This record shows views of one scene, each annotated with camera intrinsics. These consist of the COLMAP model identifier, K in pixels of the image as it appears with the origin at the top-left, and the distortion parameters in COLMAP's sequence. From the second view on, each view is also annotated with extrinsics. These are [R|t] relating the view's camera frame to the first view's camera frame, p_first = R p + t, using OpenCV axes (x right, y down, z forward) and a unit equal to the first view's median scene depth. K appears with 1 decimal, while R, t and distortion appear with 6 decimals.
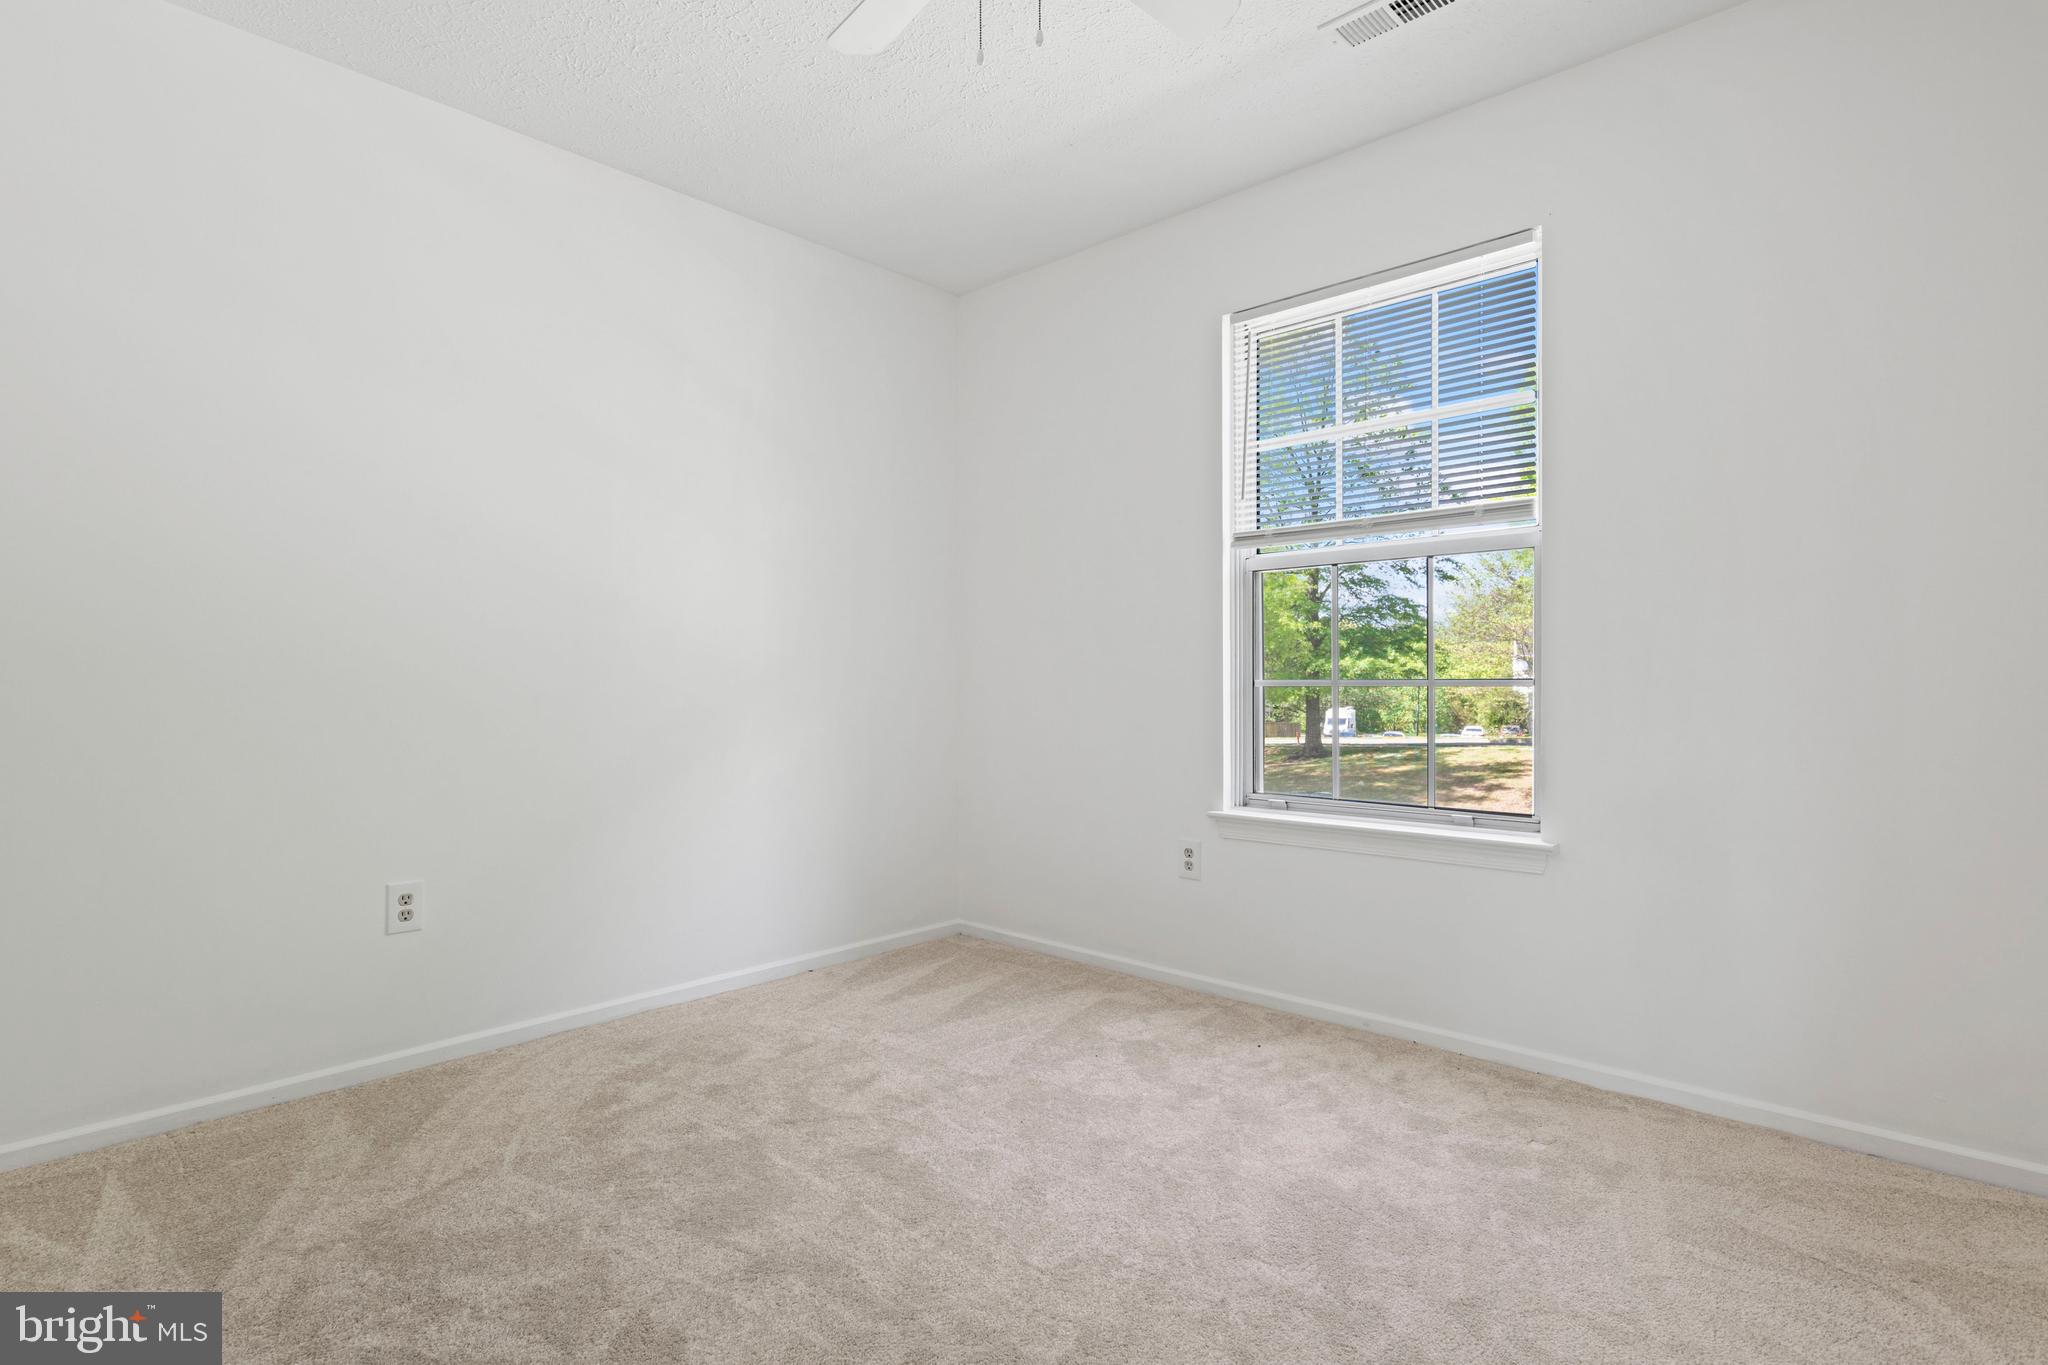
lens RADIAL K [[1023.5, 0, 1027.8], [0, 1023.5, 688.9], [0, 0, 1]] dist [-0.004634, -0.000748]
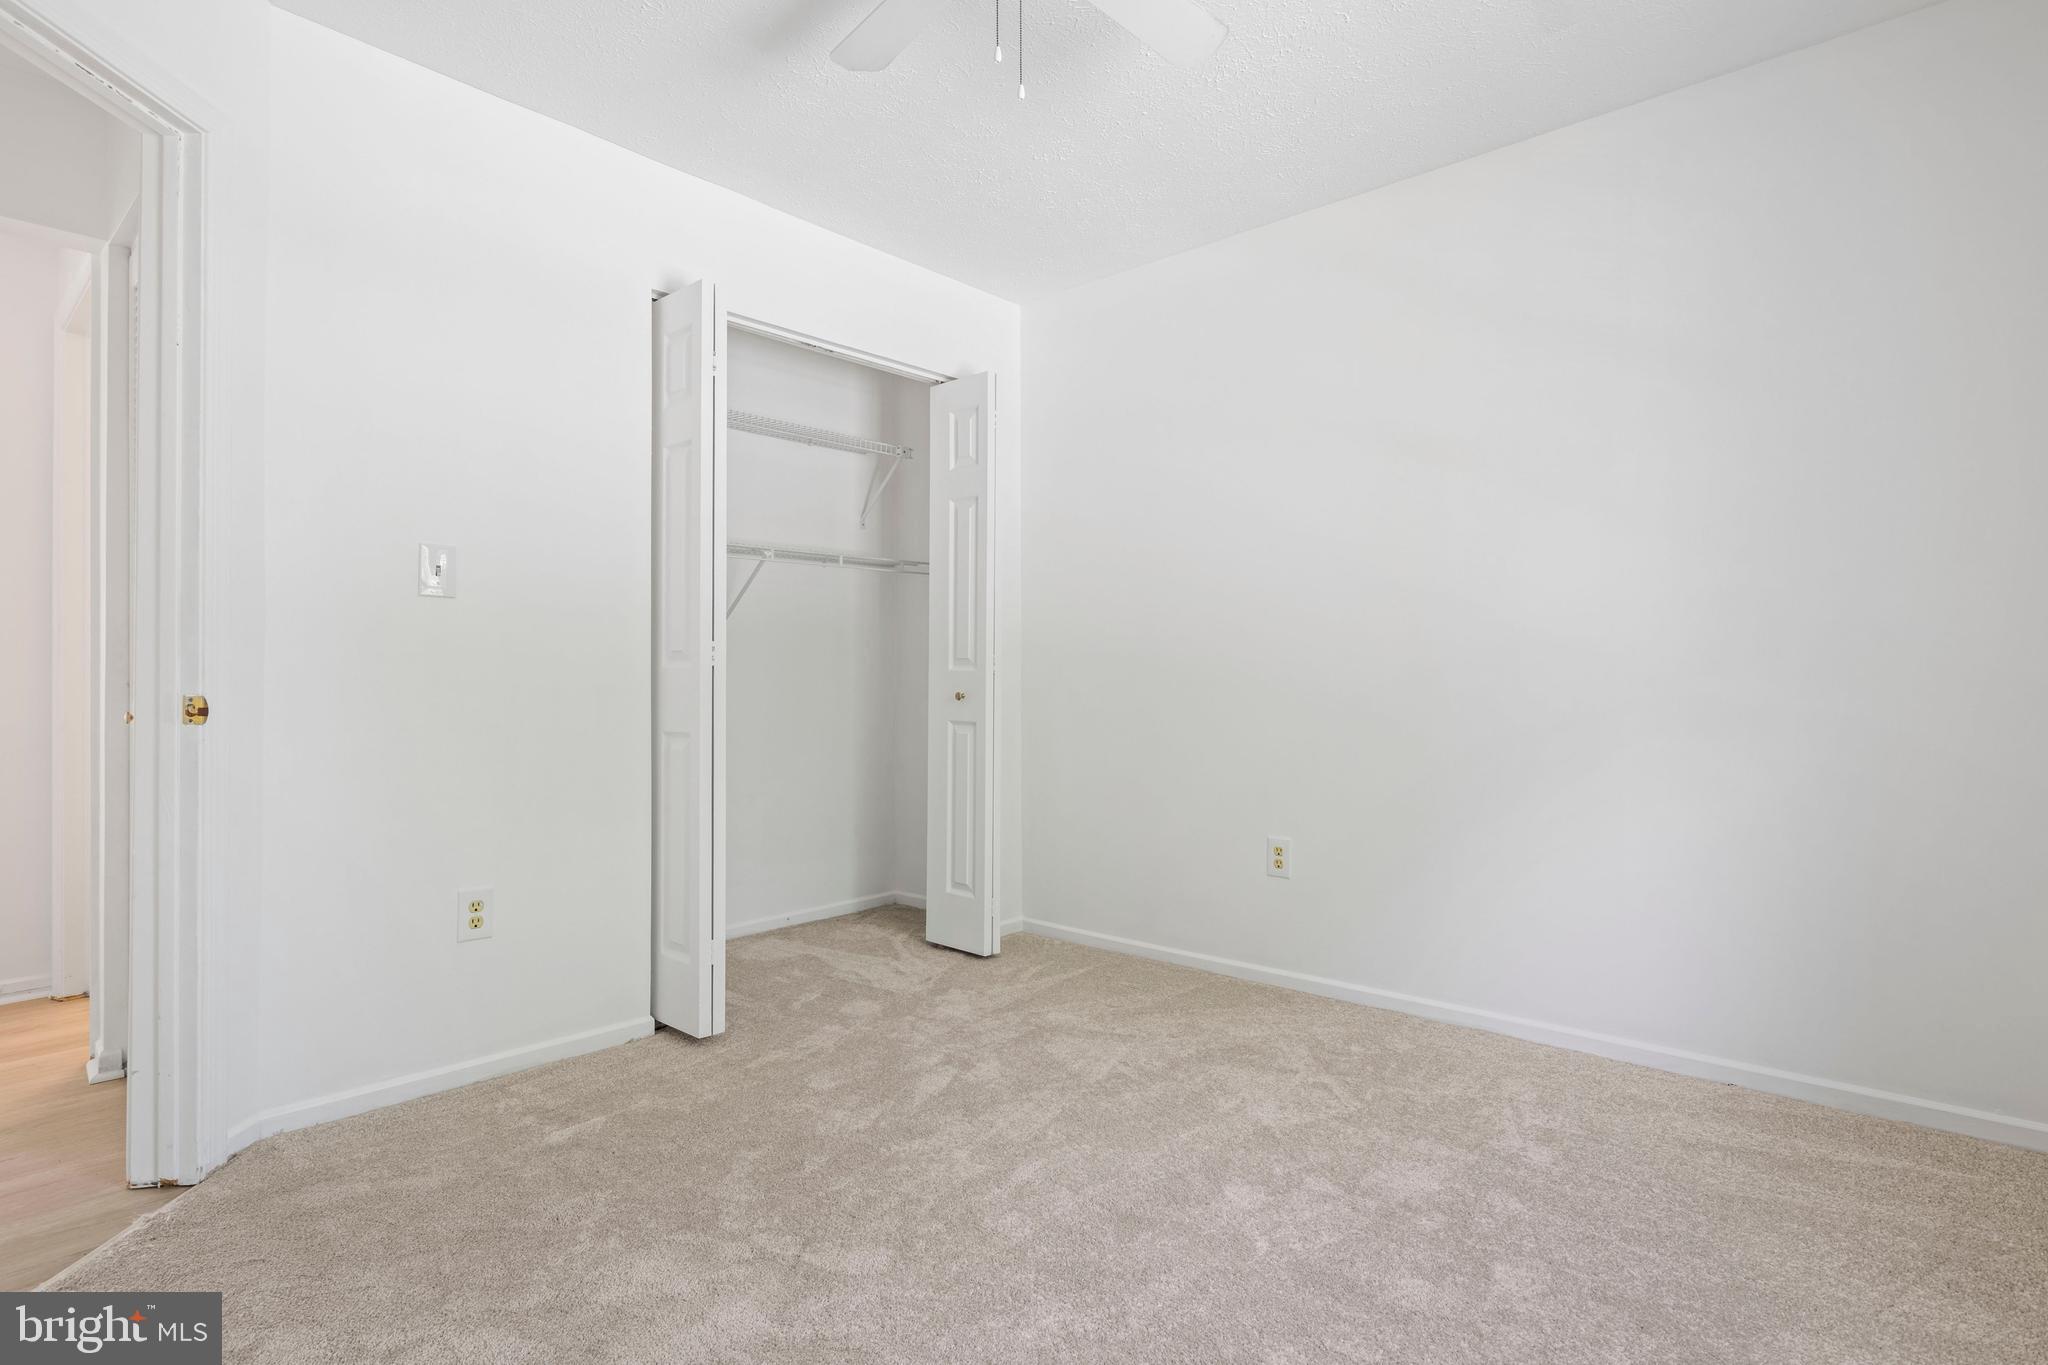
lens RADIAL K [[1023.5, 0, 1027.8], [0, 1023.5, 688.9], [0, 0, 1]] dist [-0.004634, -0.000748]
pose [[0.003152, 0.004545, -0.999985, 0.591355], [-0.003728, 0.999983, 0.004533, -0.001092], [0.999988, 0.003713, 0.003169, 0.607169]]
